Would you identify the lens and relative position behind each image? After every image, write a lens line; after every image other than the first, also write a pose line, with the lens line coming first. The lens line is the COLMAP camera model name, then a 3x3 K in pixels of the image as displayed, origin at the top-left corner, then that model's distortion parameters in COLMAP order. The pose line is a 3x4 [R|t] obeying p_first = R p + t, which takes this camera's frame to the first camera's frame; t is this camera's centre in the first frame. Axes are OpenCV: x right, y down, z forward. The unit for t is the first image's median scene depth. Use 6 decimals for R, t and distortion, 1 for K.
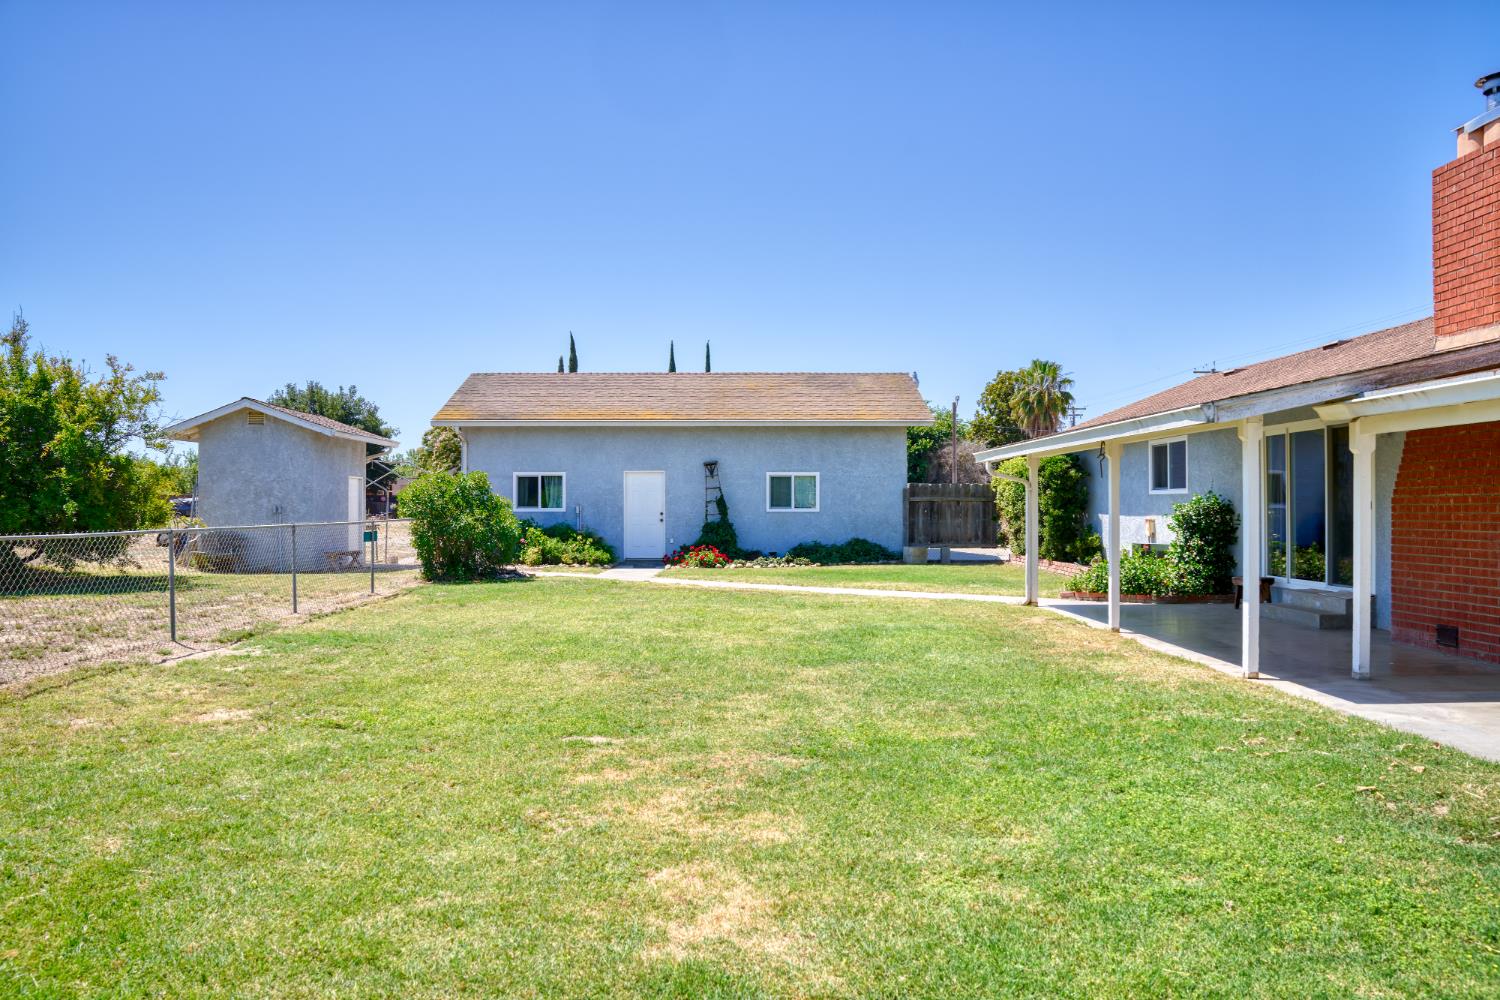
lens RADIAL K [[1045.7, 0, 750.0], [0, 1045.7, 500.0], [0, 0, 1]] dist [-0.125459, 0.104558]
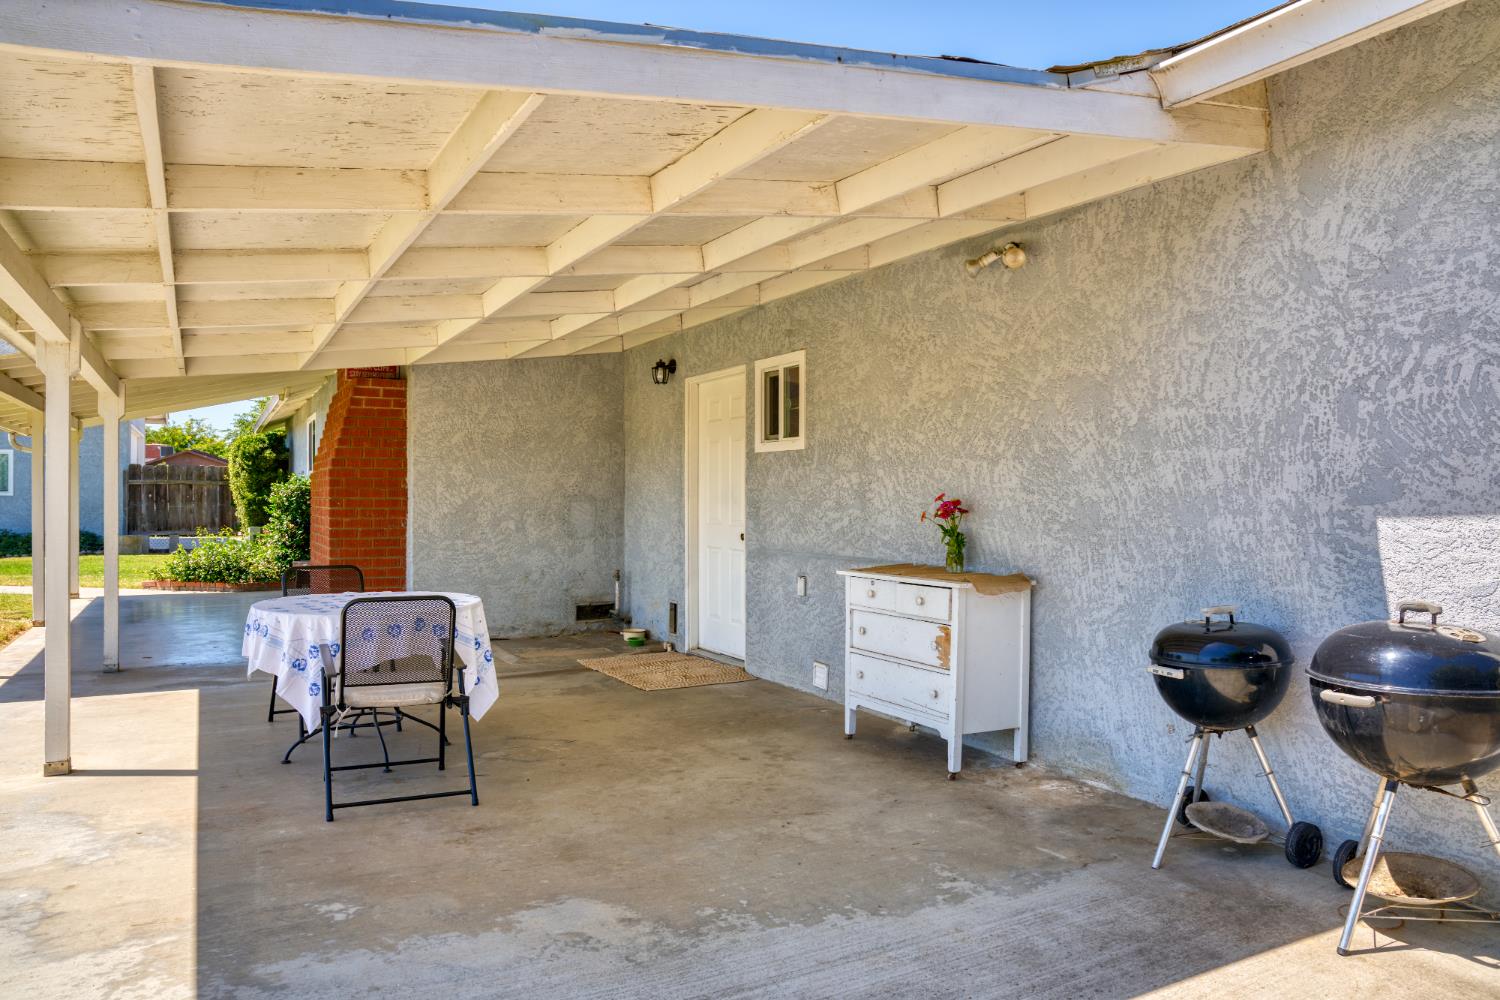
lens RADIAL K [[1045.7, 0, 750.0], [0, 1045.7, 500.0], [0, 0, 1]] dist [-0.125459, 0.104558]
pose [[0.890082, 0.001522, 0.455799, 0.232936], [-0.005829, 0.999951, 0.008044, 0.004631], [-0.455764, -0.009817, 0.890047, -0.019104]]
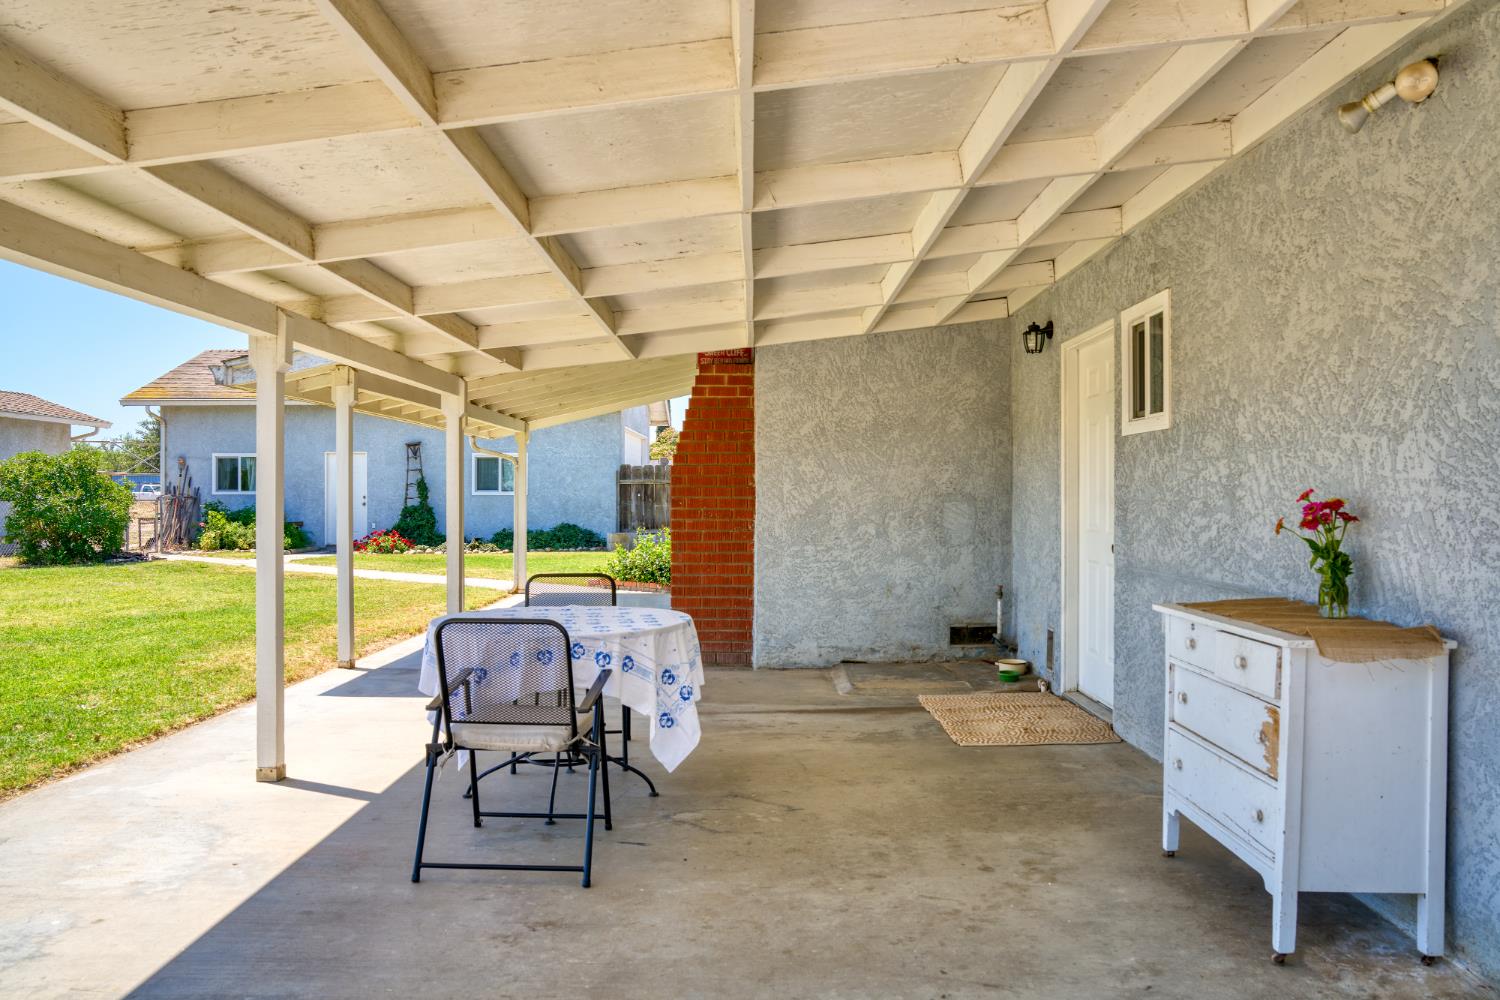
lens RADIAL K [[1109.0, 0, 750.0], [0, 1109.0, 500.0], [0, 0, 1]] dist [-0.110964, 0.108799]
pose [[0.999669, 0.001845, -0.025646, 0.295625], [-0.001575, 0.999943, 0.010537, 0.004771], [0.025664, -0.010493, 0.999616, 0.011420]]
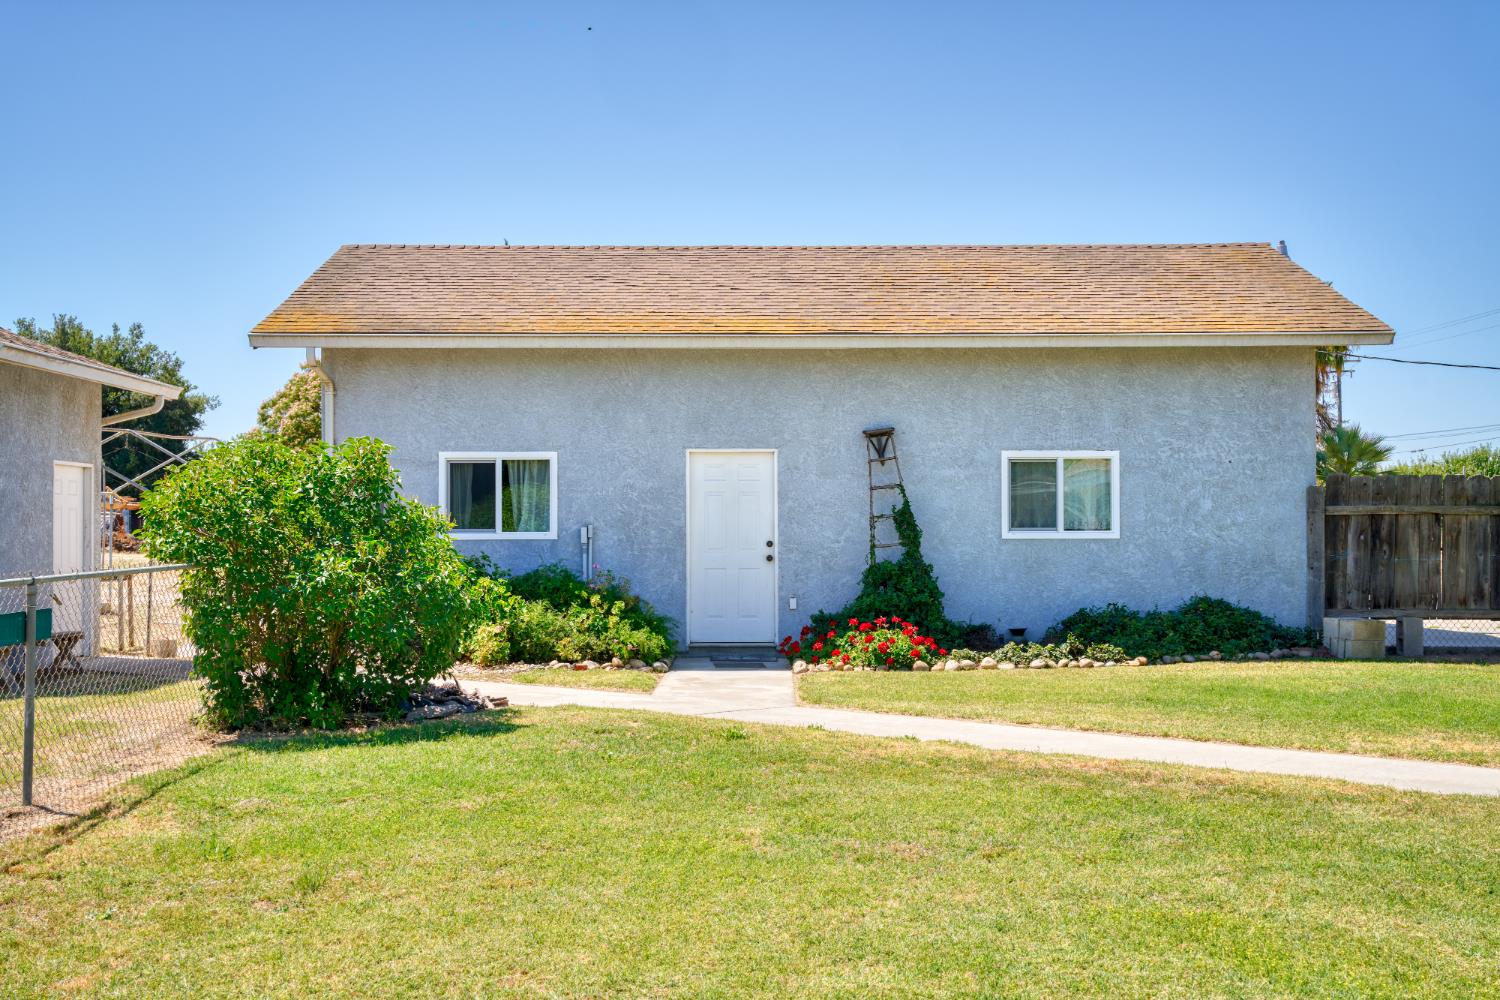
lens RADIAL K [[1560.2, 0, 750.0], [0, 1560.2, 500.0], [0, 0, 1]] dist [-0.006288, 0.233091]
pose [[0.999974, -0.002629, -0.006776, -0.089591], [0.002560, 0.999945, -0.010128, 0.001014], [0.006803, 0.010111, 0.999926, 0.329087]]
